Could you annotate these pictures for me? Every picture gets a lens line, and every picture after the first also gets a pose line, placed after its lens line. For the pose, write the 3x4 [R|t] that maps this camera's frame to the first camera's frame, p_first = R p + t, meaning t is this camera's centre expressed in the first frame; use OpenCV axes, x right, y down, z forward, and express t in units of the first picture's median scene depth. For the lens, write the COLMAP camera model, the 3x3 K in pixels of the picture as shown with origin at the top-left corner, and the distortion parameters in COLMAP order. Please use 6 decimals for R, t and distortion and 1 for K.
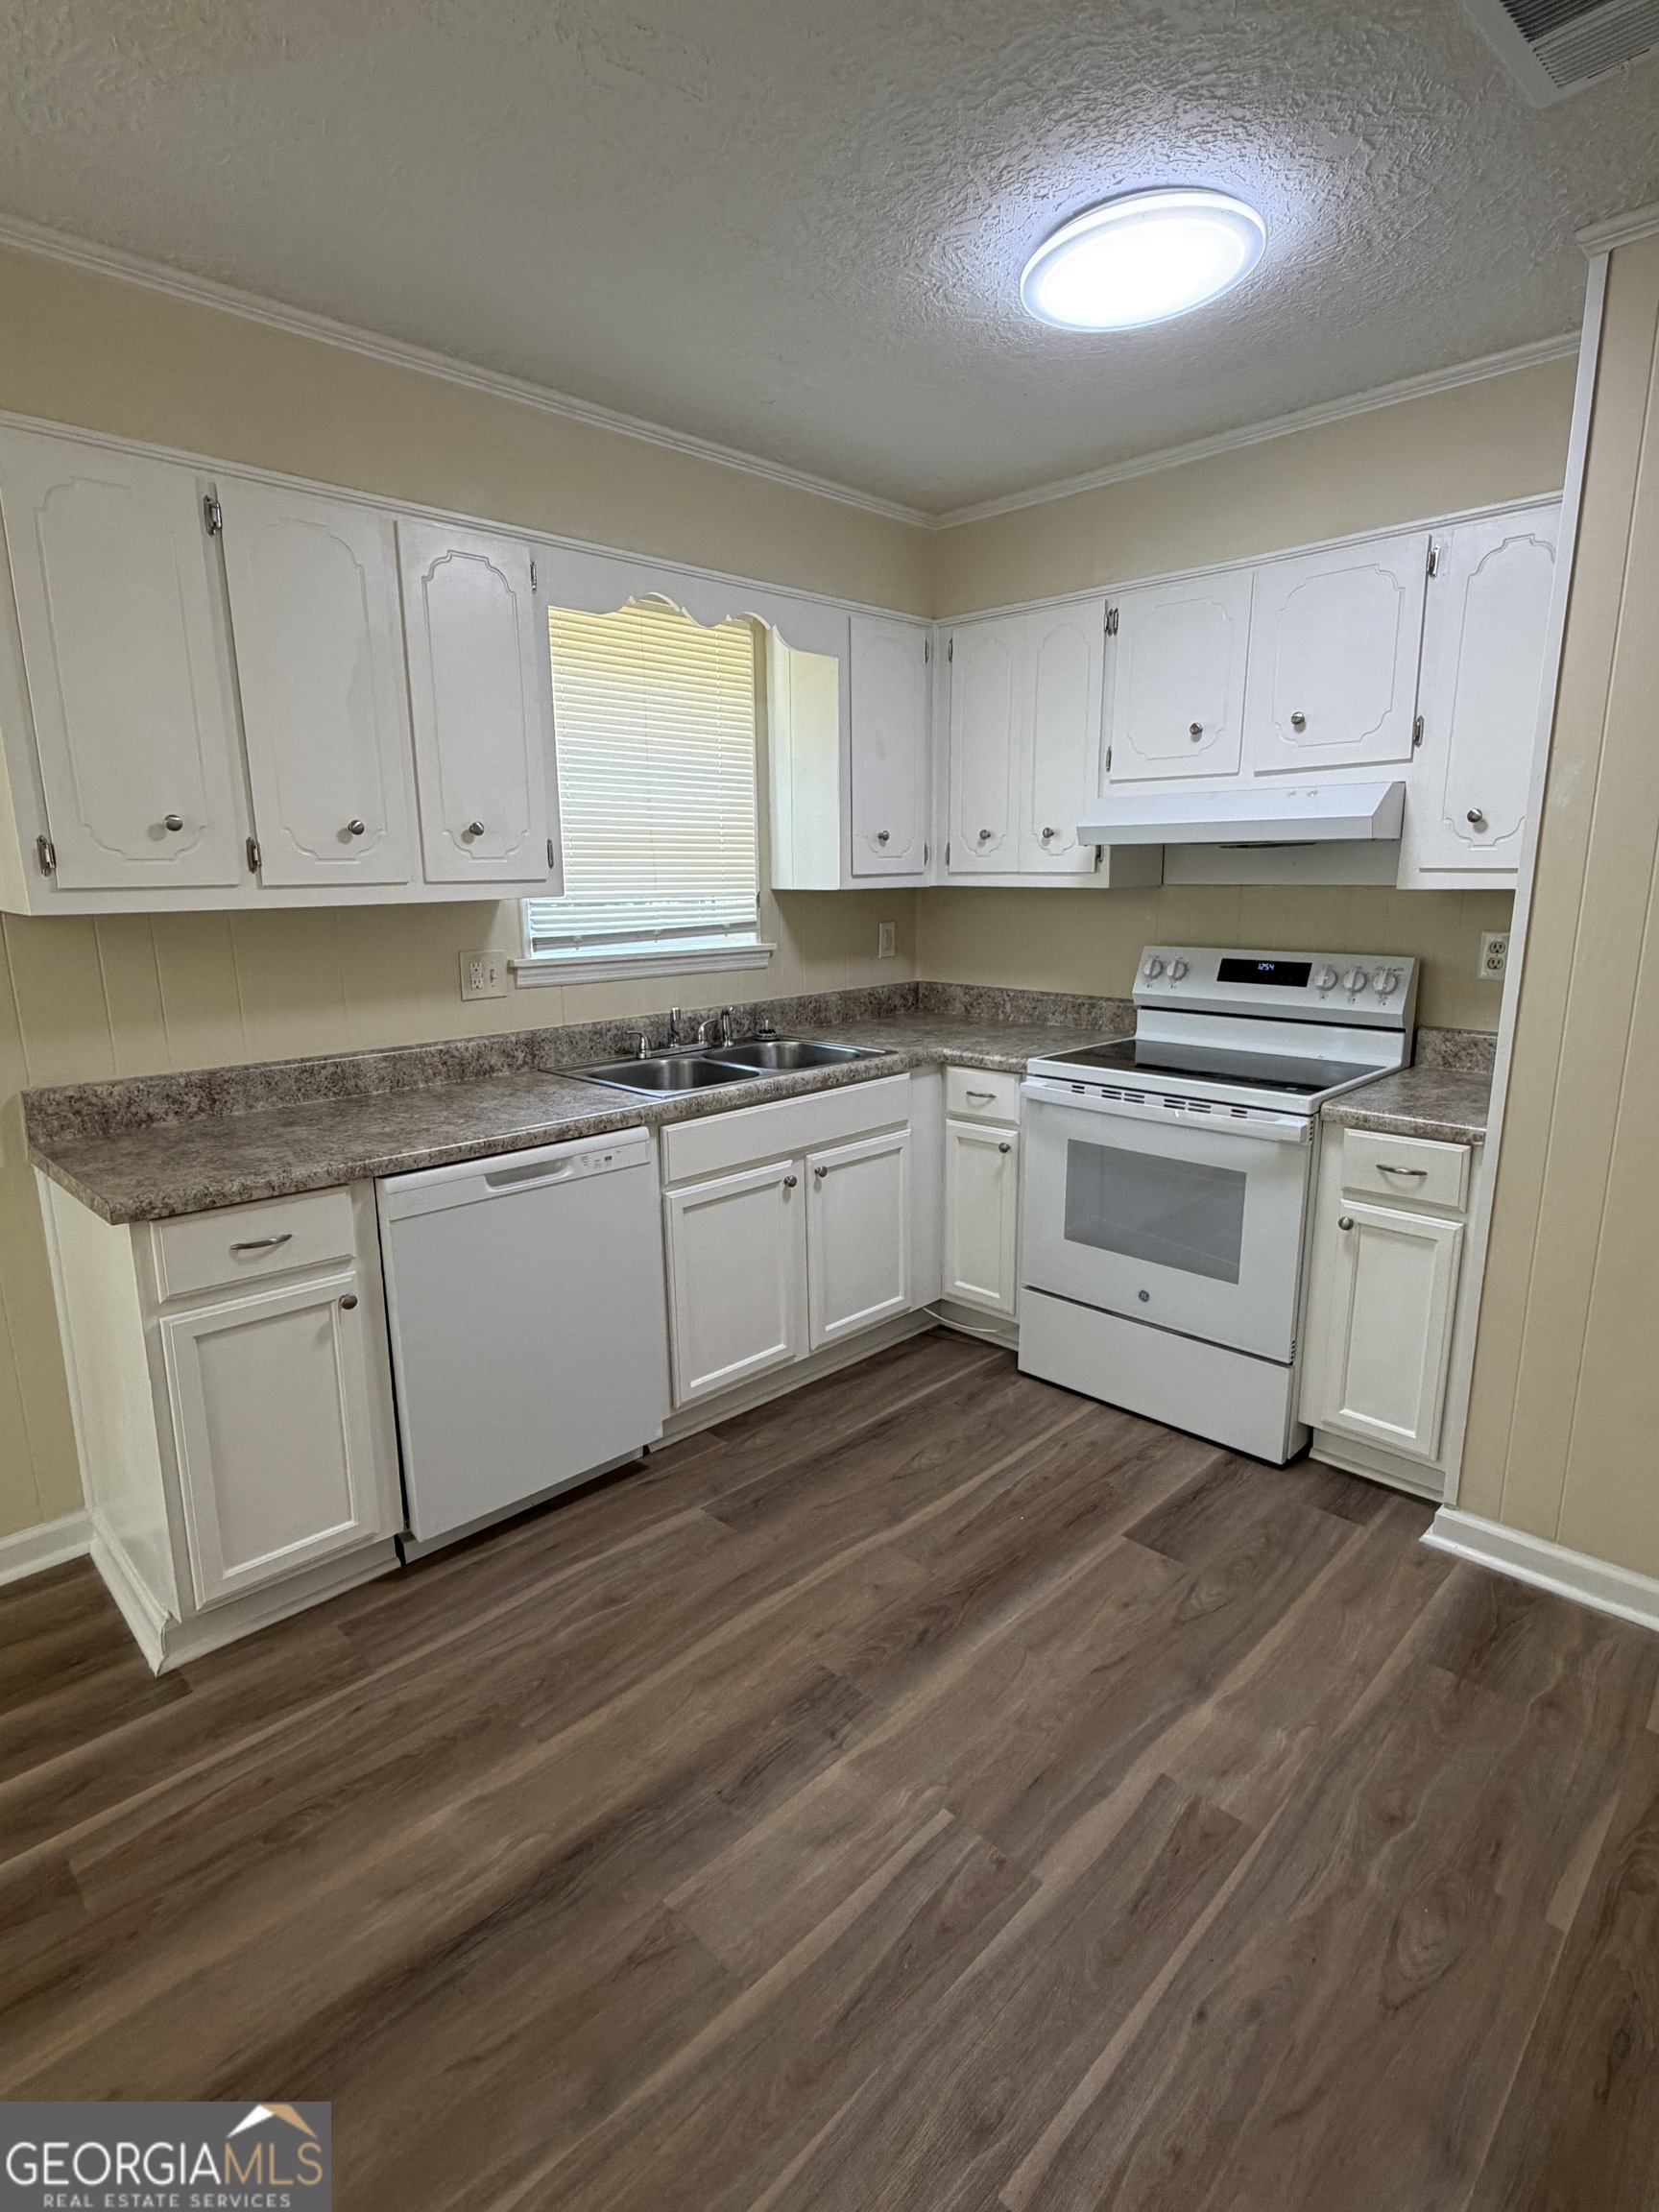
lens RADIAL K [[1108.4, 0, 828.5], [0, 1108.4, 1102.7], [0, 0, 1]] dist [-0.003773, 0.001423]
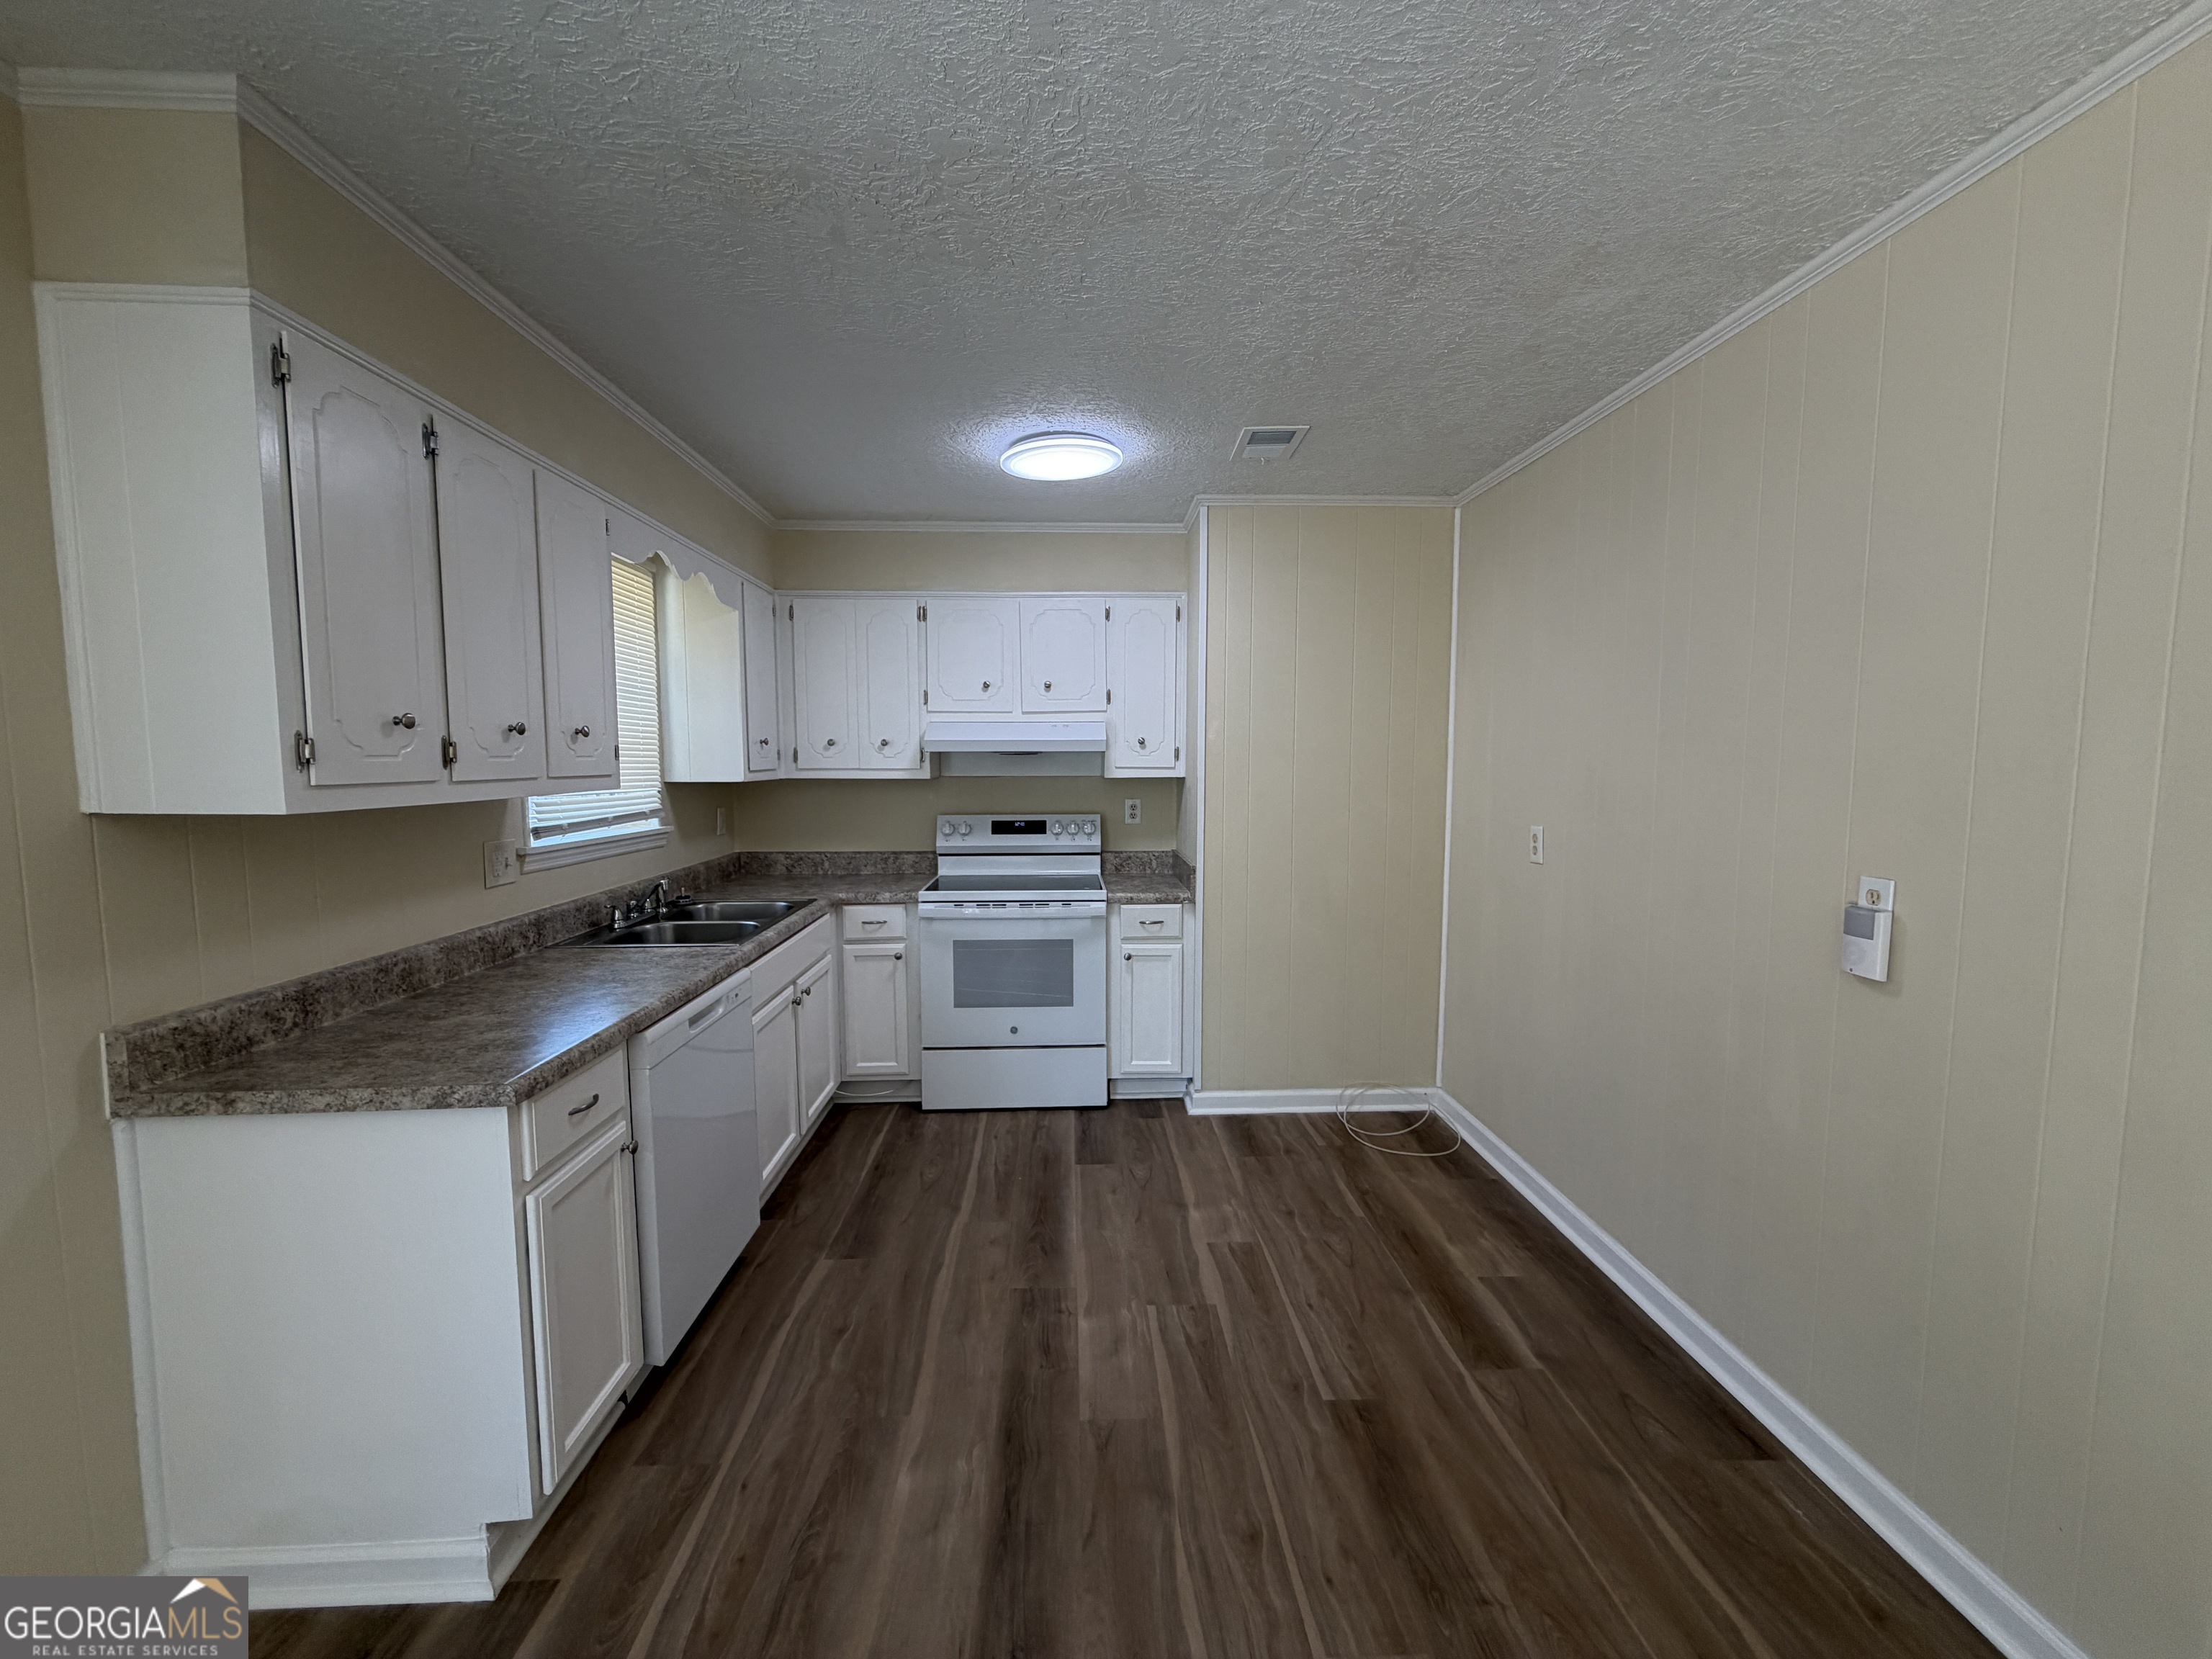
lens RADIAL K [[882.3, 0, 1099.6], [0, 882.3, 831.9], [0, 0, 1]] dist [0.001726, -0.001229]
pose [[0.679668, -0.051947, 0.731678, -0.658071], [0.148369, 0.986607, -0.067776, -0.002913], [-0.718358, 0.154624, 0.678272, 0.009608]]
